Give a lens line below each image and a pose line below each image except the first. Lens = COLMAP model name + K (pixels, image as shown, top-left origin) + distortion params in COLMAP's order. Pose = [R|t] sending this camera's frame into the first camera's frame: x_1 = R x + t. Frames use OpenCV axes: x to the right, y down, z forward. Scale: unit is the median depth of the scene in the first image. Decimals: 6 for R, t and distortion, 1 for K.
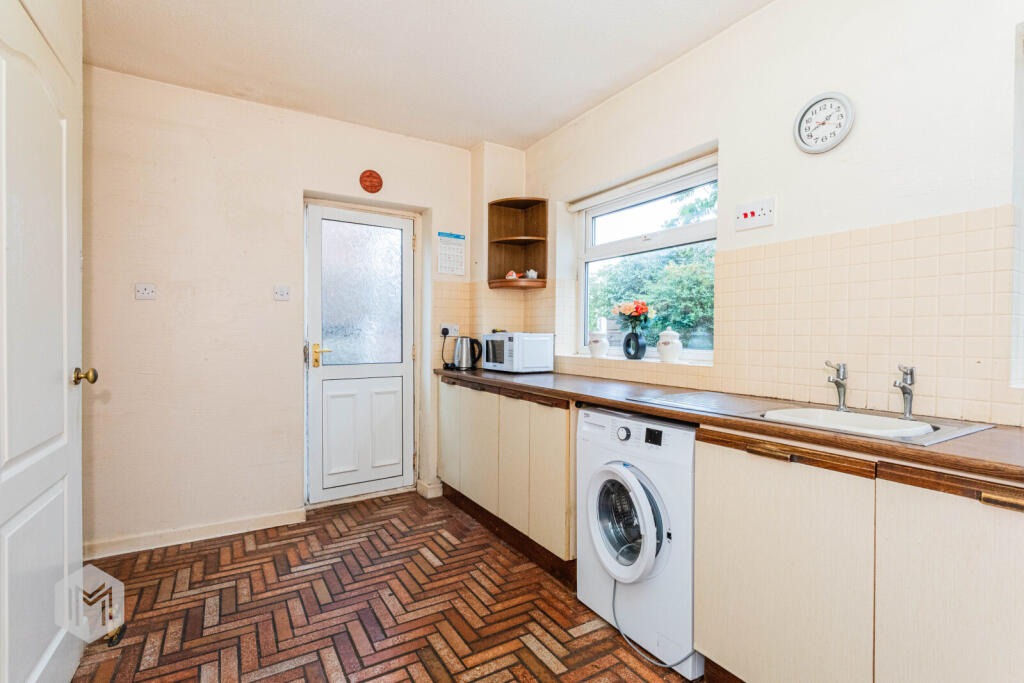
lens RADIAL K [[492.0, 0, 512.9], [0, 492.0, 342.4], [0, 0, 1]] dist [-0.000538, -0.000628]
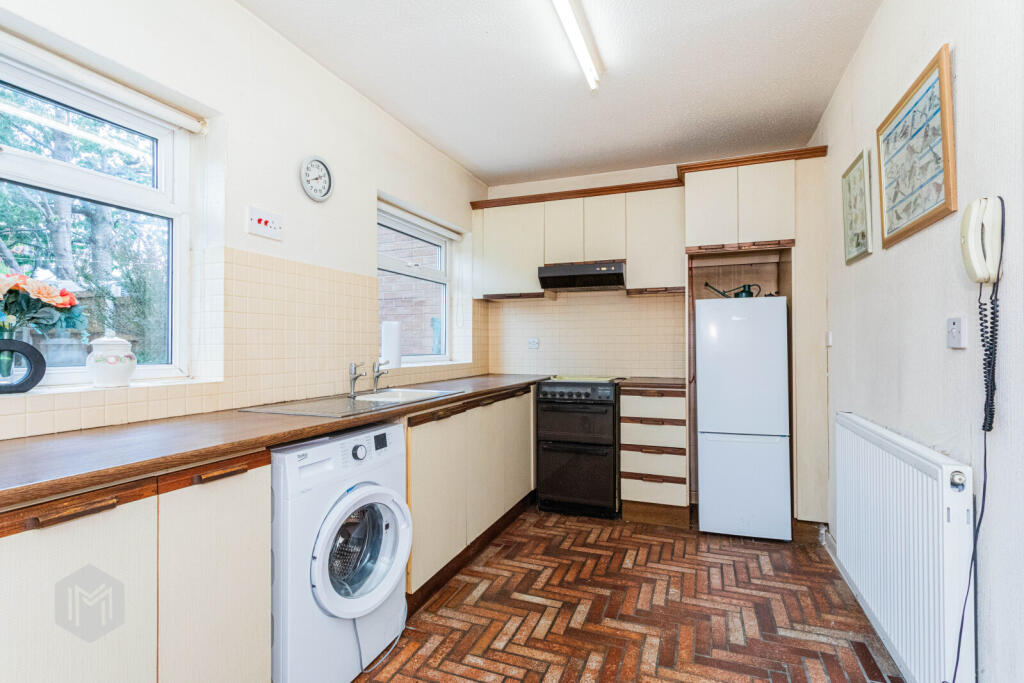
lens RADIAL K [[492.0, 0, 511.9], [0, 492.0, 338.2], [0, 0, 1]] dist [-0.000538, -0.000628]
pose [[-0.613053, 0.006188, 0.790018, -0.682073], [0.009948, 0.999951, -0.000112, -0.022859], [-0.789979, 0.007790, -0.613084, 1.362097]]
